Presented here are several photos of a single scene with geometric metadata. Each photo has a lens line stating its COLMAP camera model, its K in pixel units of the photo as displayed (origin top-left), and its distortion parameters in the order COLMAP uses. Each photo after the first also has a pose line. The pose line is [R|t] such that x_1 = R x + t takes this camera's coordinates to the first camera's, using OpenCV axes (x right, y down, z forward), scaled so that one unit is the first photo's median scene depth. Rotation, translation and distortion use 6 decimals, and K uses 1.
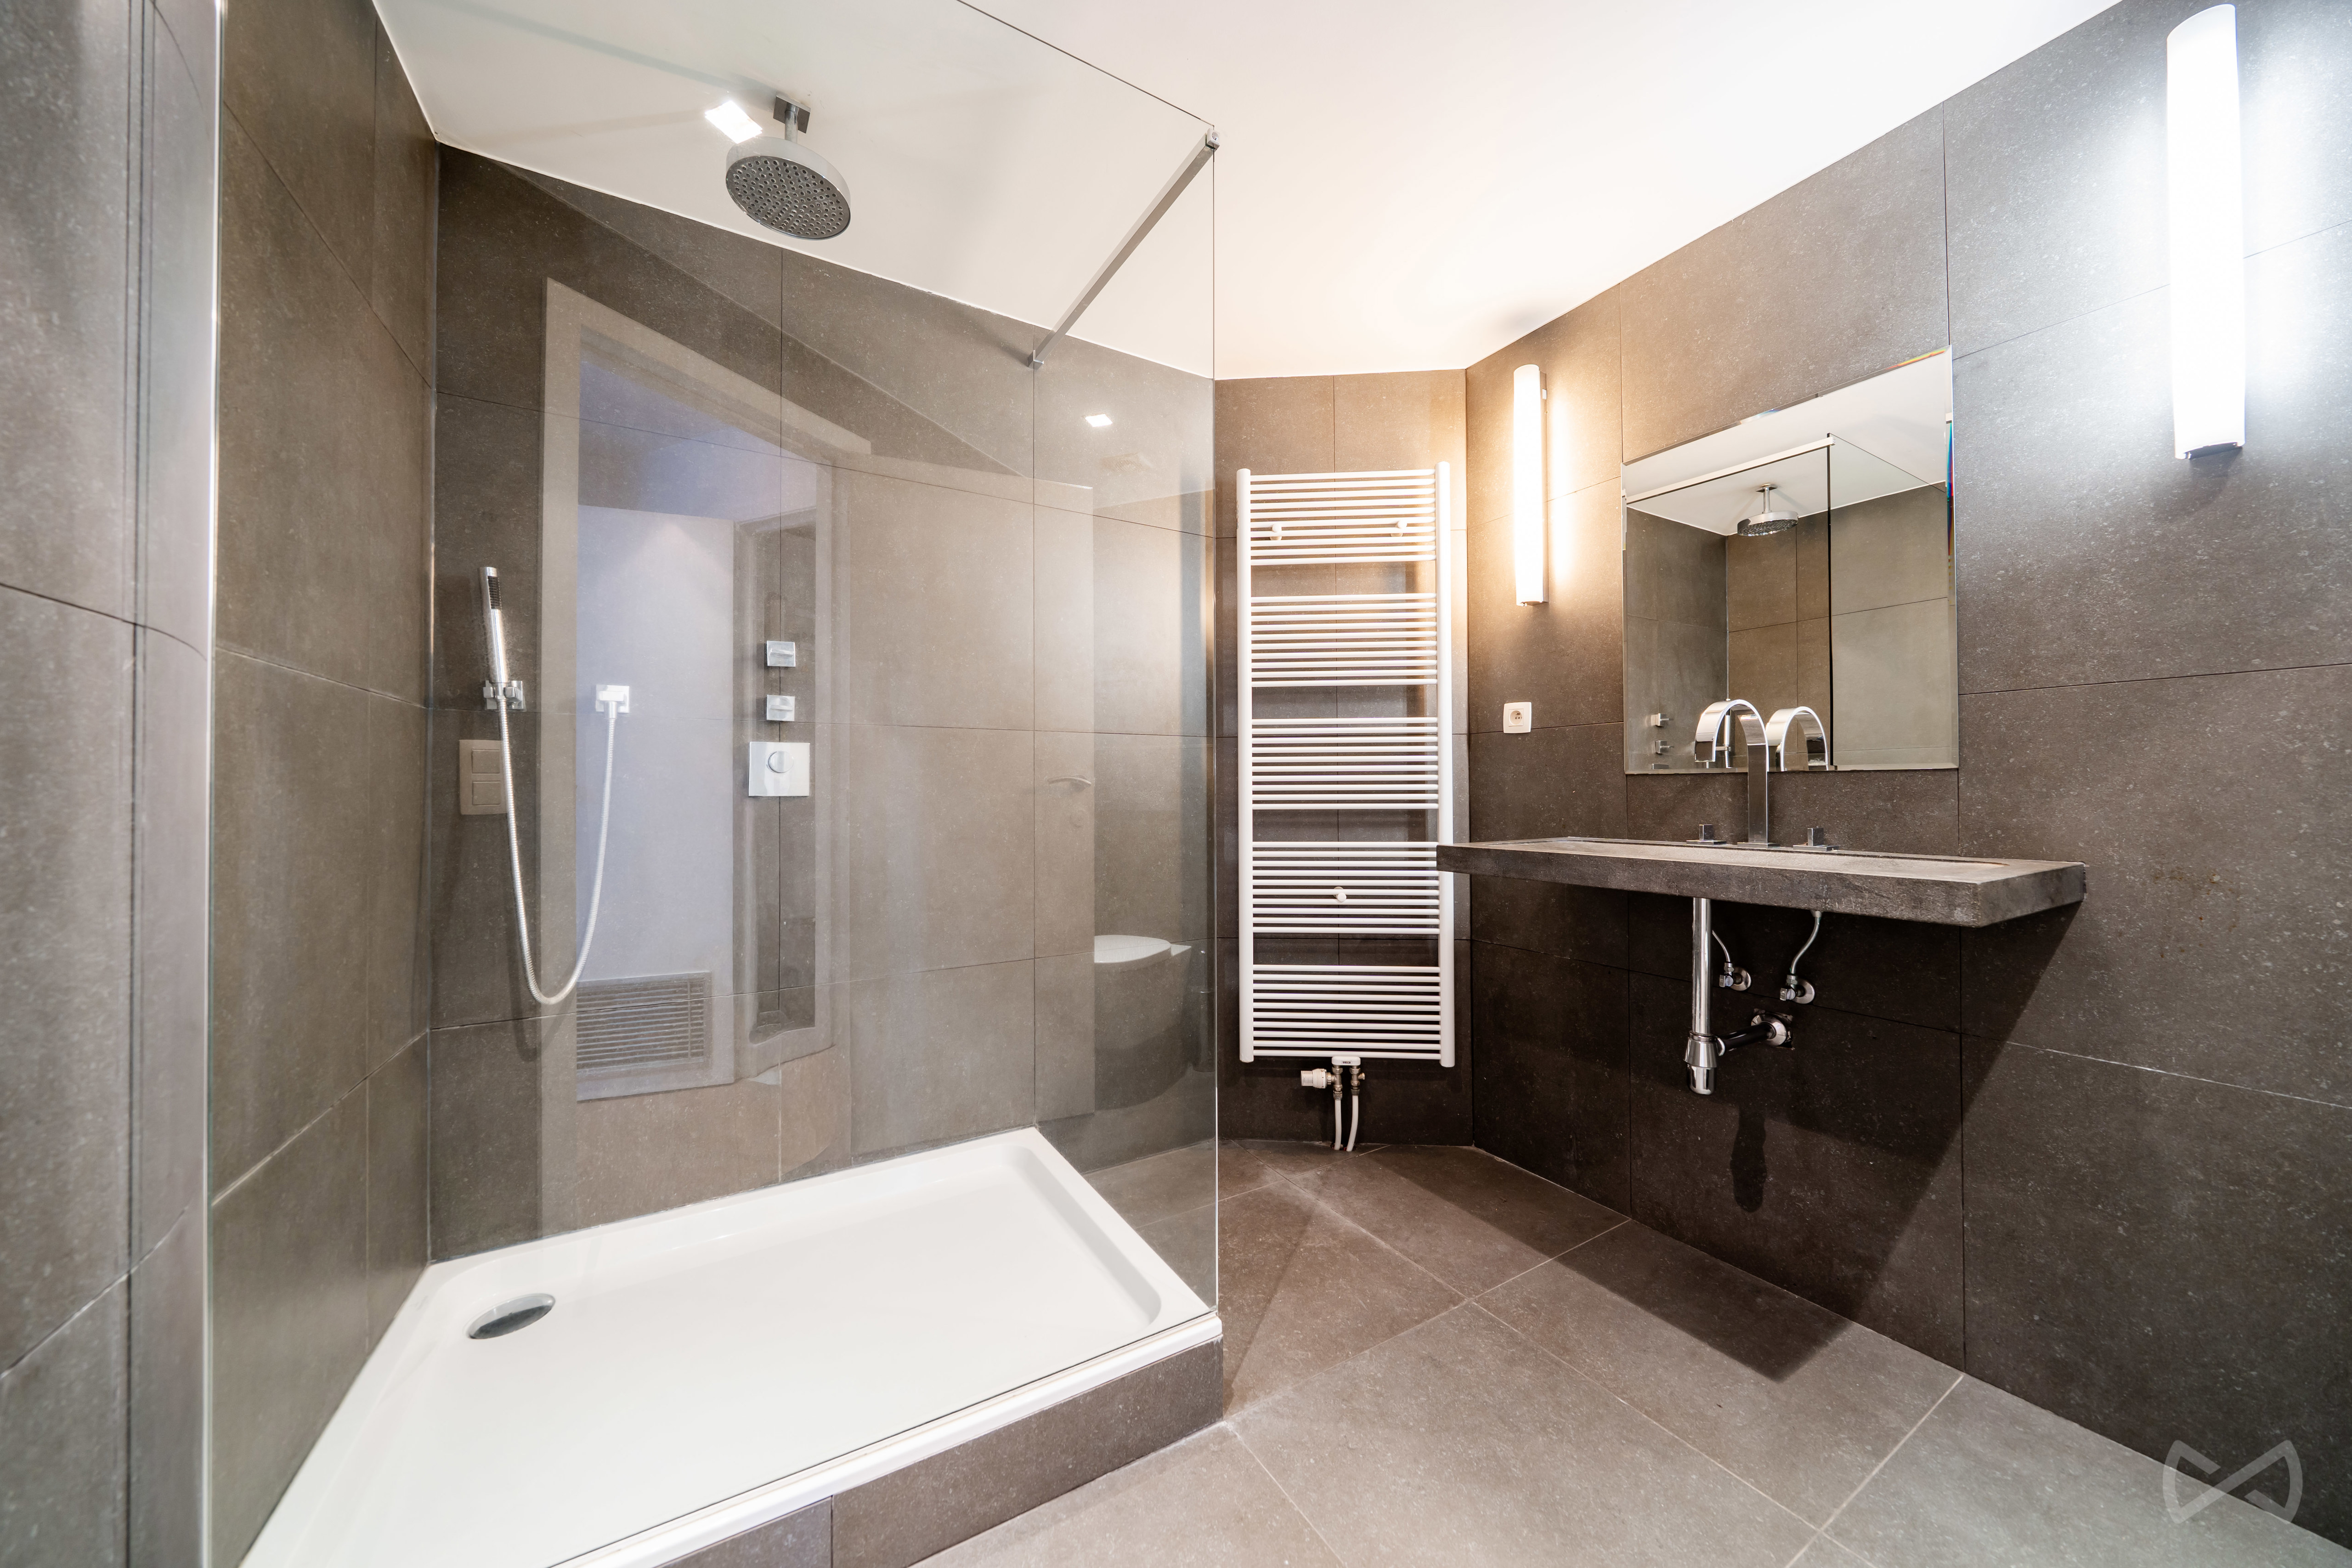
lens RADIAL K [[799.9, 0, 1184.0], [0, 799.9, 781.5], [0, 0, 1]] dist [-0.001623, 0.000075]
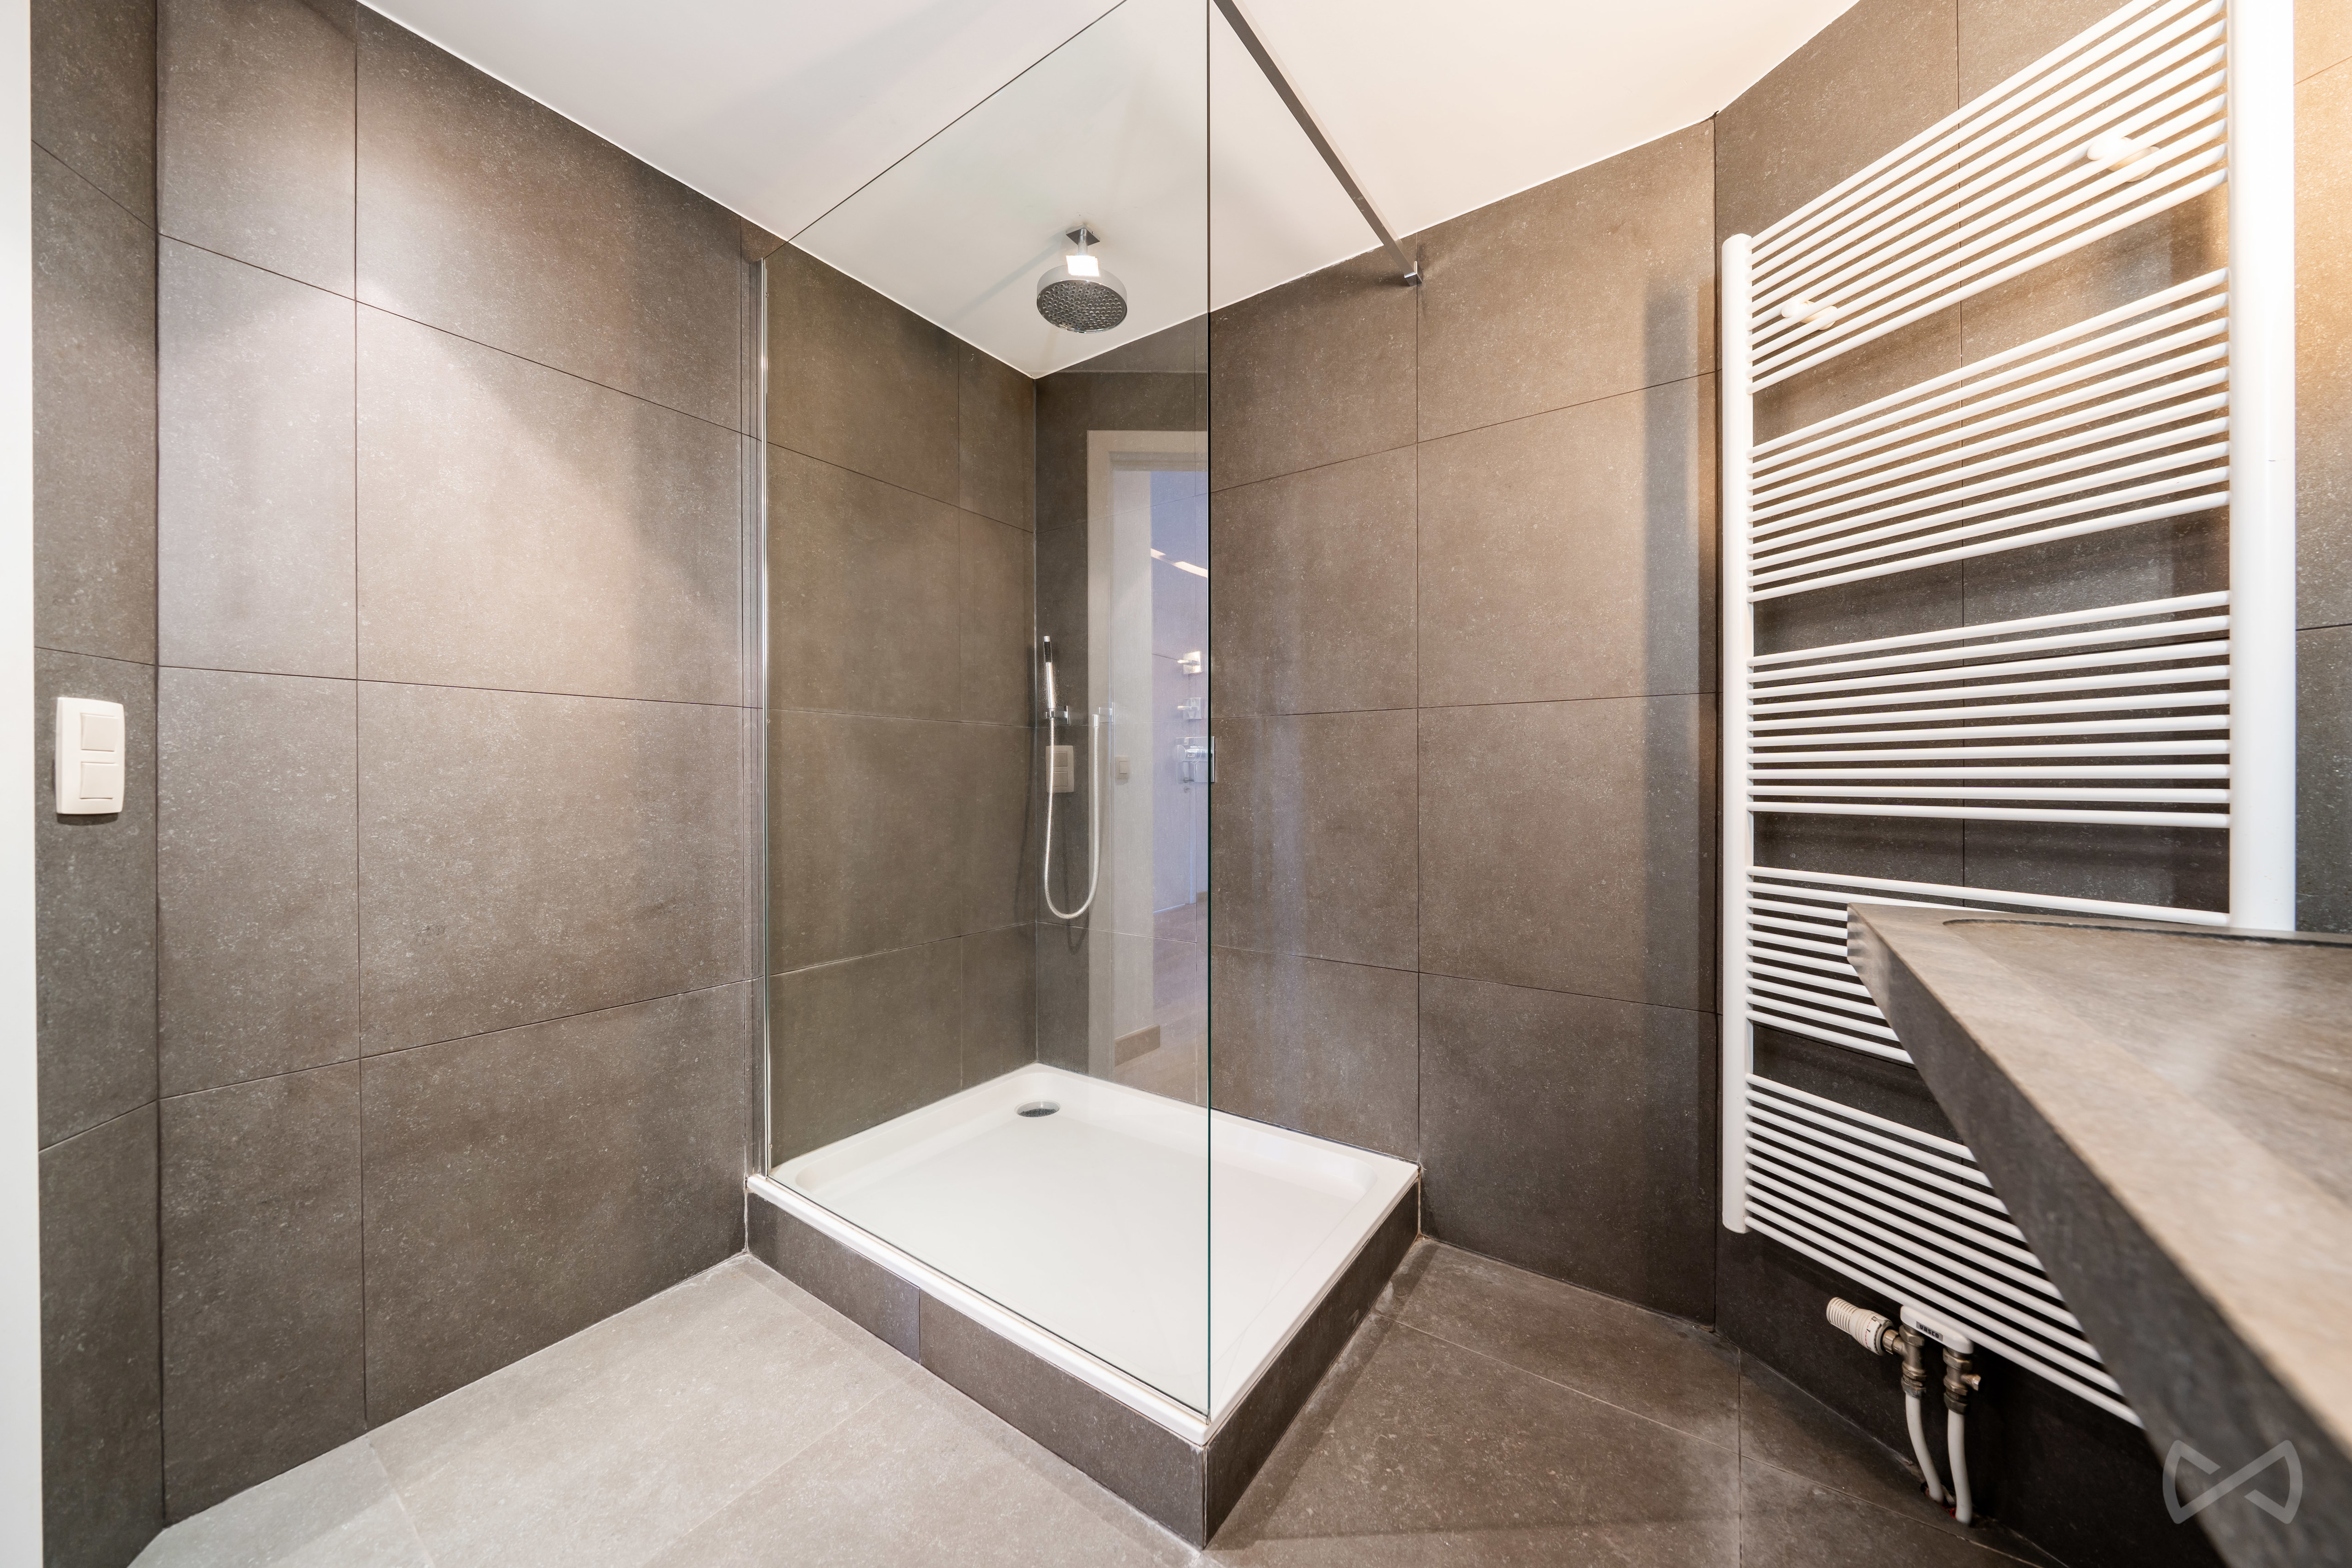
lens RADIAL K [[799.9, 0, 1184.0], [0, 799.9, 781.5], [0, 0, 1]] dist [-0.001623, 0.000075]
pose [[0.422201, 0.007740, -0.906469, 0.453725], [0.010043, 0.999862, 0.013215, 0.001371], [0.906447, -0.014683, 0.422065, 0.381897]]
